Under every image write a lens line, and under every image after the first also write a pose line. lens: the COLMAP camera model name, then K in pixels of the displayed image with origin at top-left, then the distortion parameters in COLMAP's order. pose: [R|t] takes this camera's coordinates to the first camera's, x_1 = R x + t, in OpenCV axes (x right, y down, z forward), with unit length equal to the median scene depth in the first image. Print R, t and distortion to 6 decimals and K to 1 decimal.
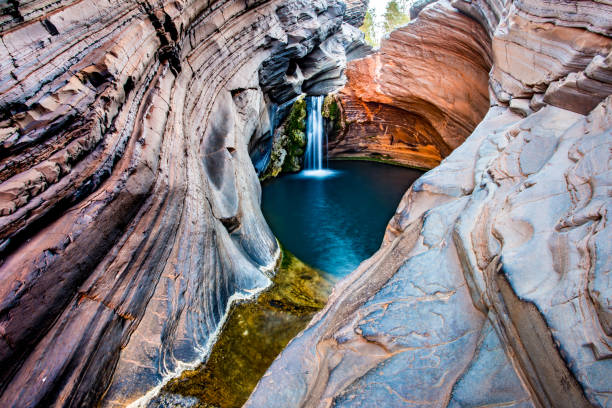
lens RADIAL K [[328.2, 0, 306.0], [0, 328.2, 204.0], [0, 0, 1]] dist [-0.071149, 0.031378]
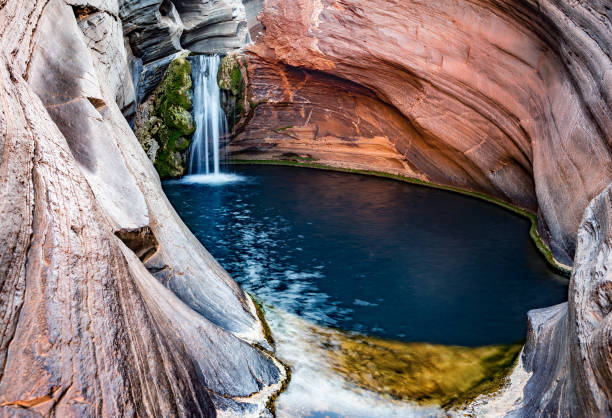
lens RADIAL K [[443.2, 0, 306.0], [0, 443.2, 209.0], [0, 0, 1]] dist [0.002480, 0.001864]
pose [[0.932741, -0.025743, 0.359628, -0.129375], [0.054414, 0.996074, -0.069828, 0.037415], [-0.356418, 0.084700, 0.930479, 0.209351]]
